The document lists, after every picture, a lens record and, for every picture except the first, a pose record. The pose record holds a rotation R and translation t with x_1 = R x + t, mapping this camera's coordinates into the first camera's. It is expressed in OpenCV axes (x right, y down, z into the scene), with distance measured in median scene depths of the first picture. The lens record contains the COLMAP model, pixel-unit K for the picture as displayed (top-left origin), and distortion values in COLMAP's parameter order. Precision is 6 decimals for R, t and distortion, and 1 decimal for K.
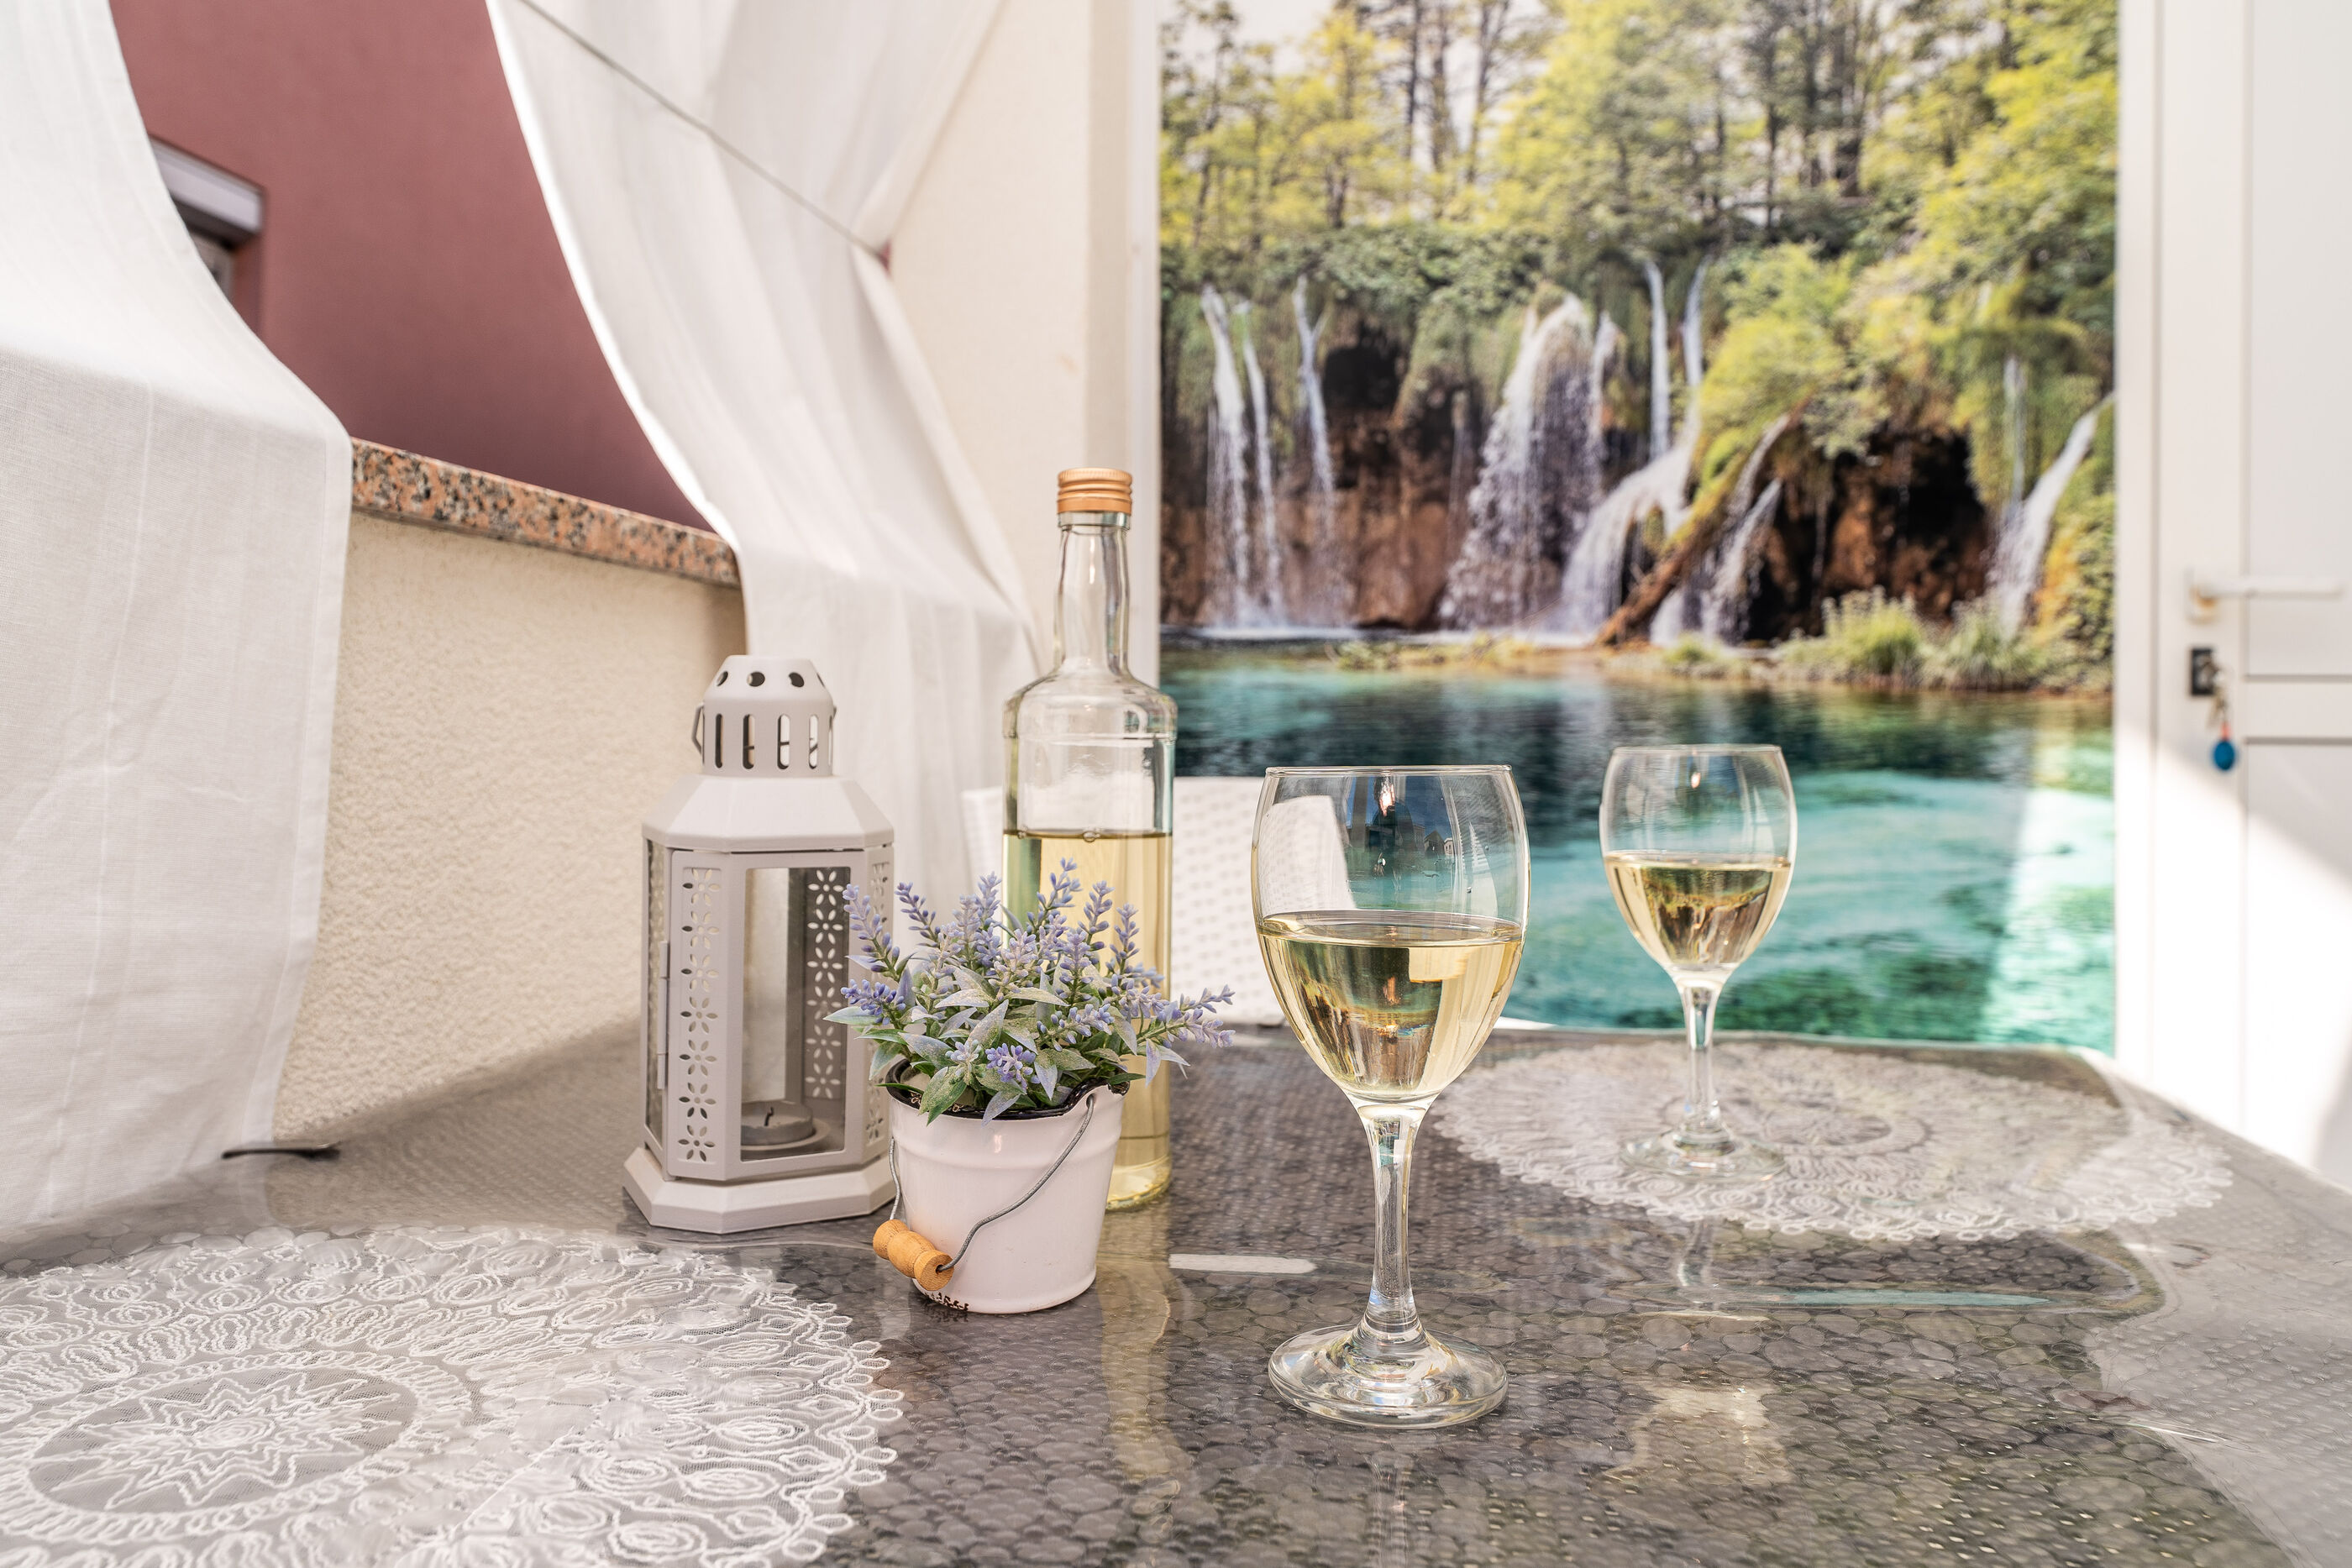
lens RADIAL K [[1550.7, 0, 1176.0], [0, 1550.7, 780.6], [0, 0, 1]] dist [0.007405, -0.001342]
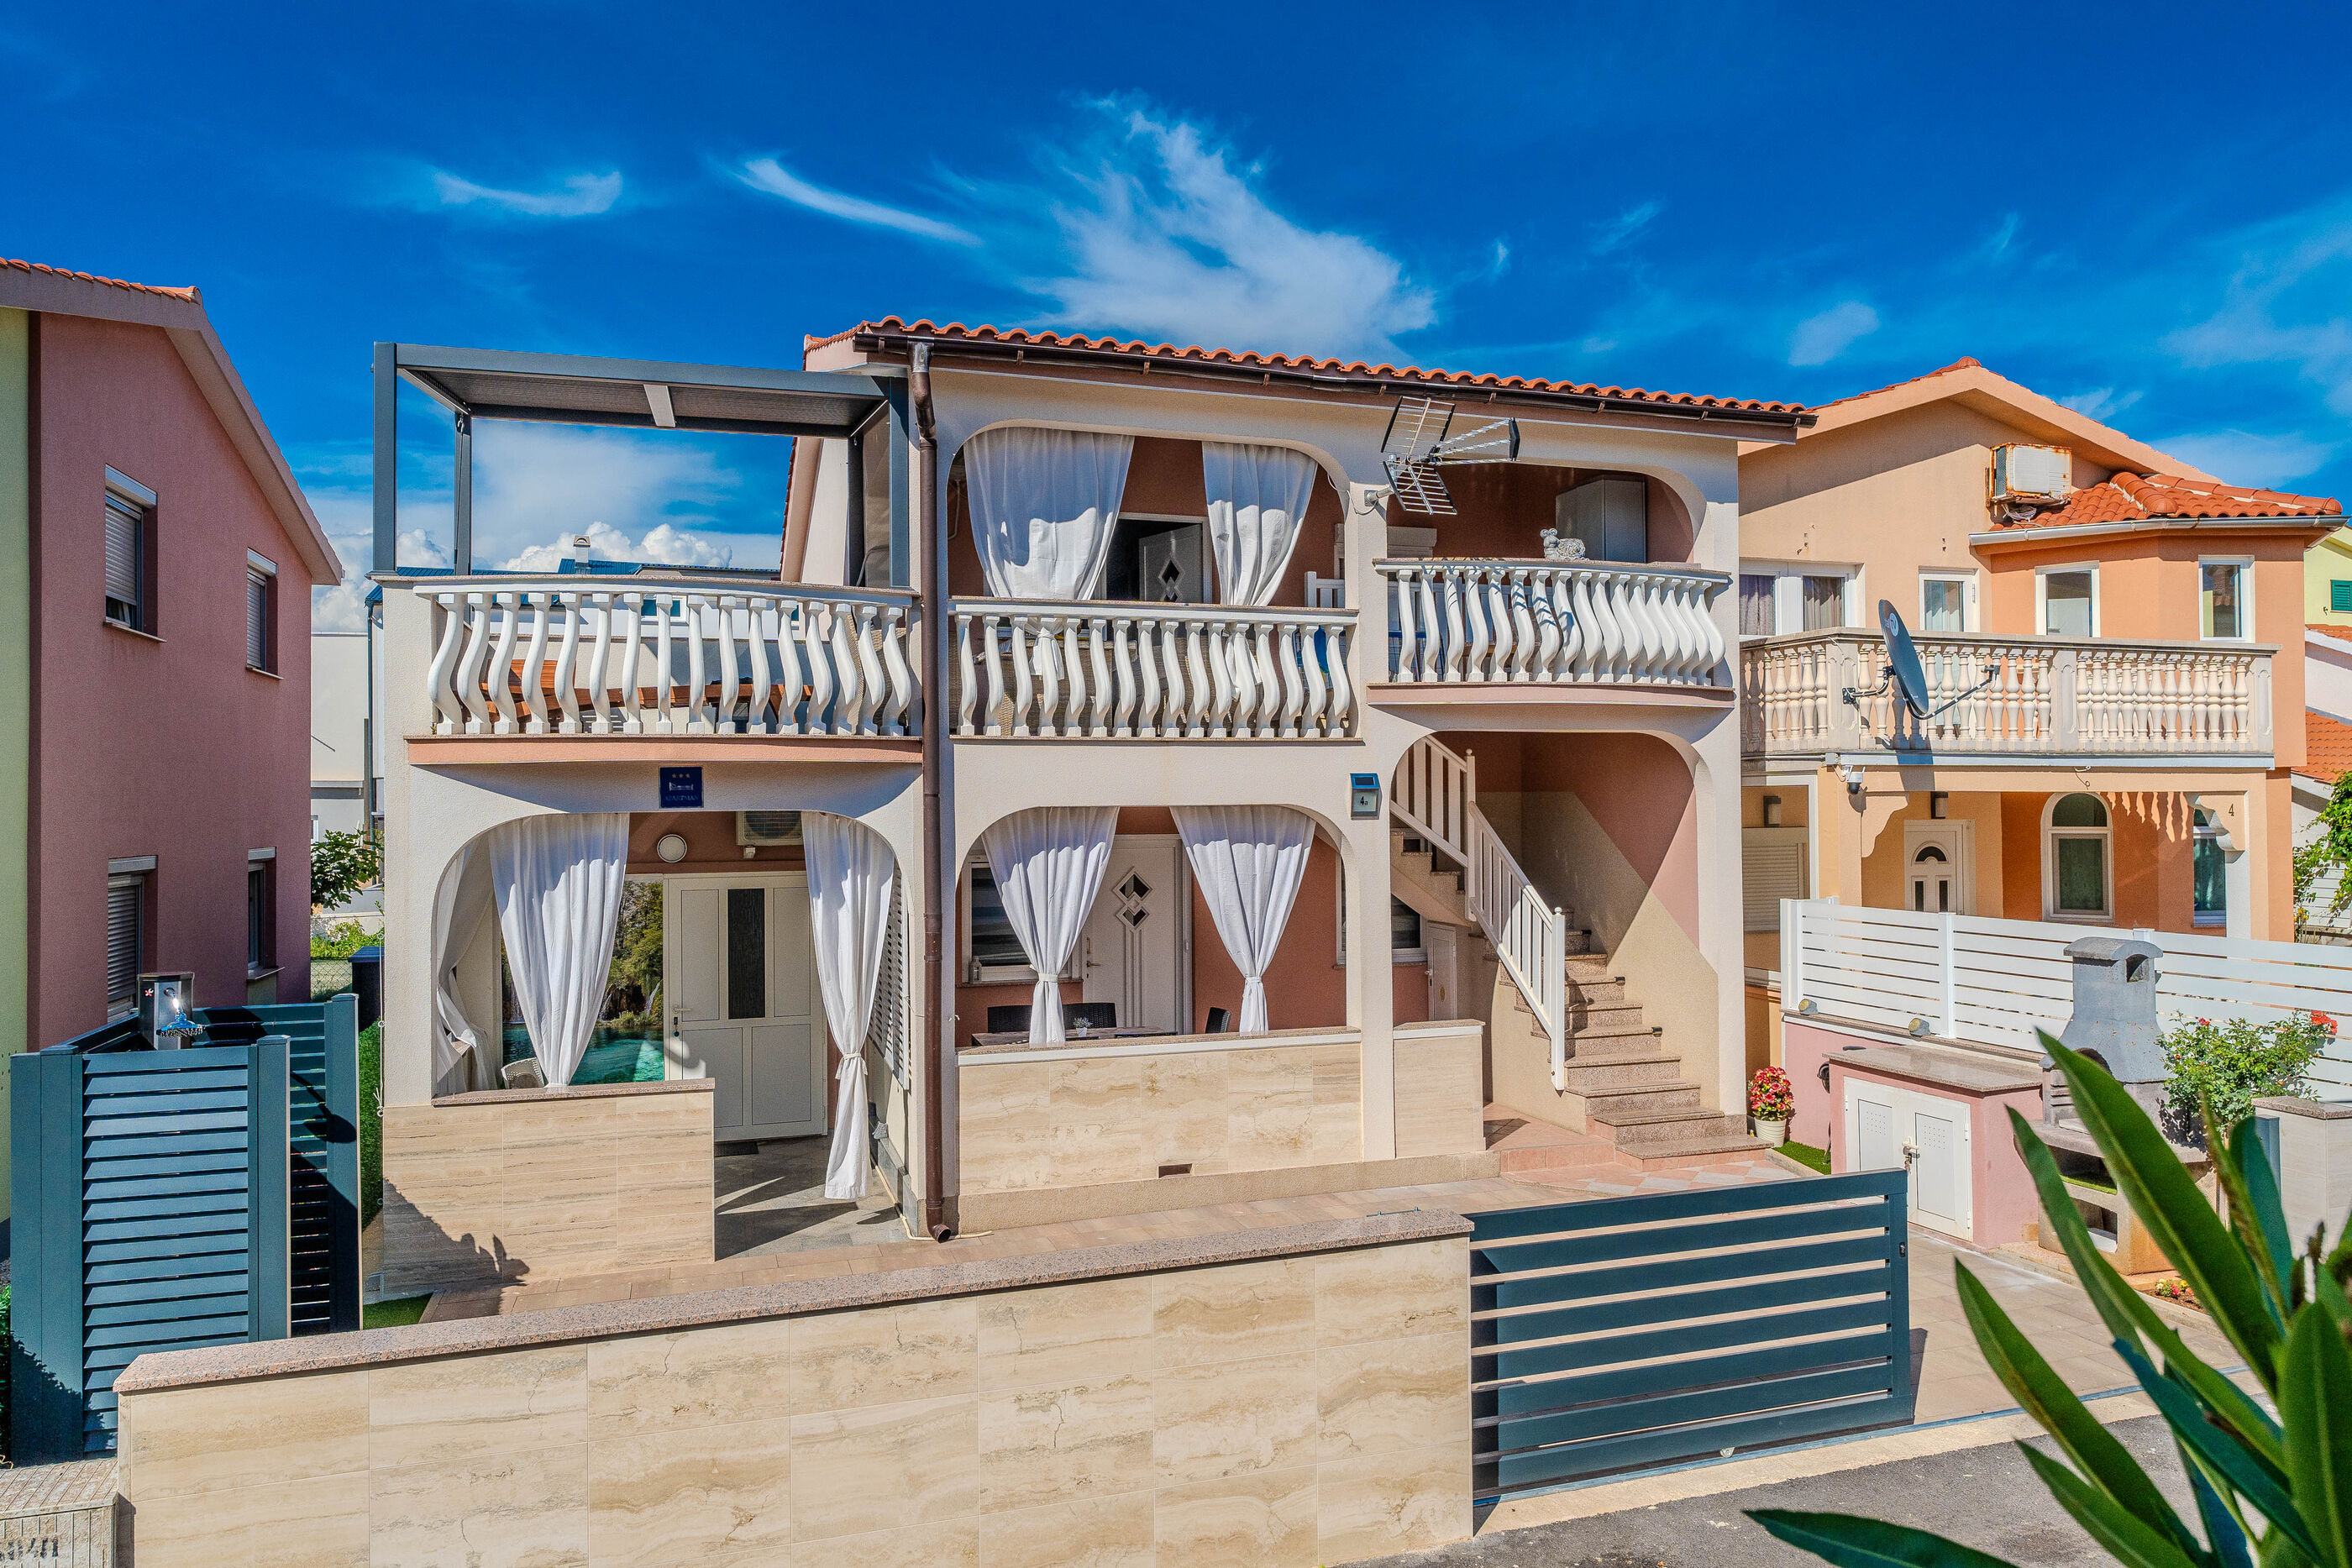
lens RADIAL K [[1550.7, 0, 1189.2], [0, 1550.7, 773.5], [0, 0, 1]] dist [0.007405, -0.001342]
pose [[0.877649, -0.014948, 0.479071, -0.549316], [0.019156, 0.999809, -0.003896, -1.006221], [-0.478921, 0.012597, 0.877768, -5.592901]]
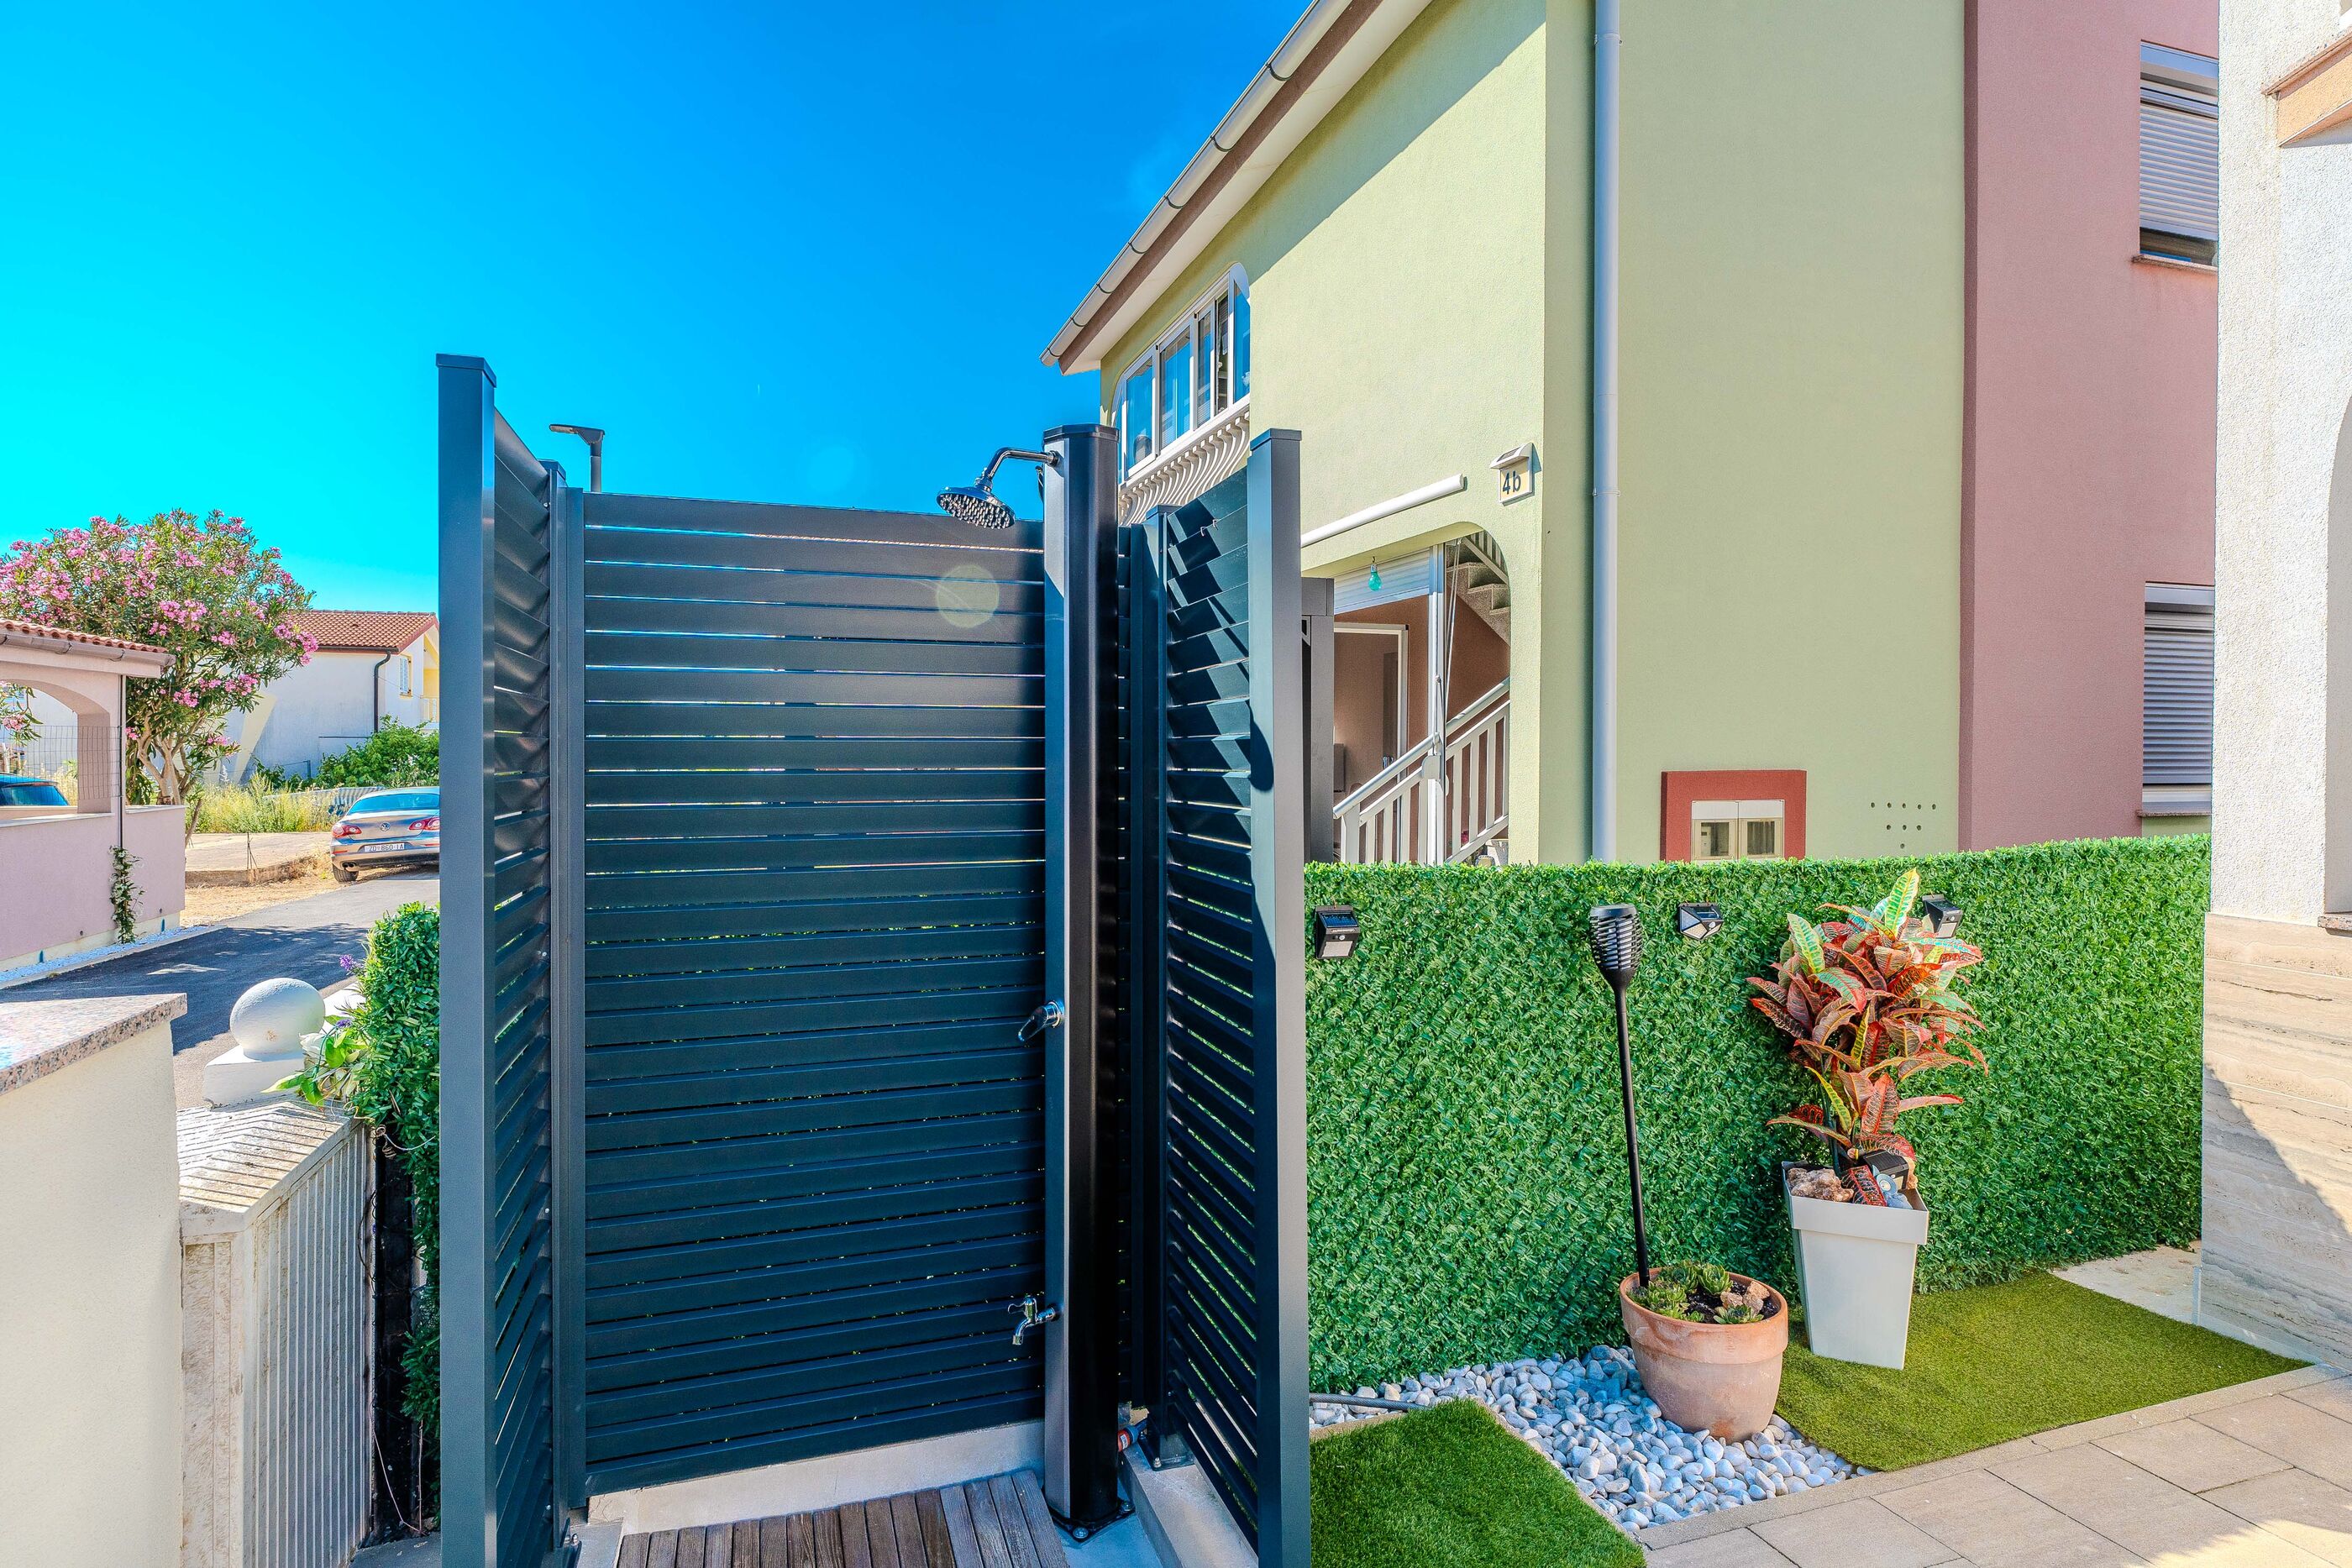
lens RADIAL K [[1199.5, 0, 1174.6], [0, 1199.5, 759.2], [0, 0, 1]] dist [-0.000684, -0.000914]
pose [[0.502531, -0.007874, -0.864523, 0.246107], [0.011246, 0.999933, -0.002570, -0.311928], [0.864486, -0.008431, 0.502586, -2.485749]]
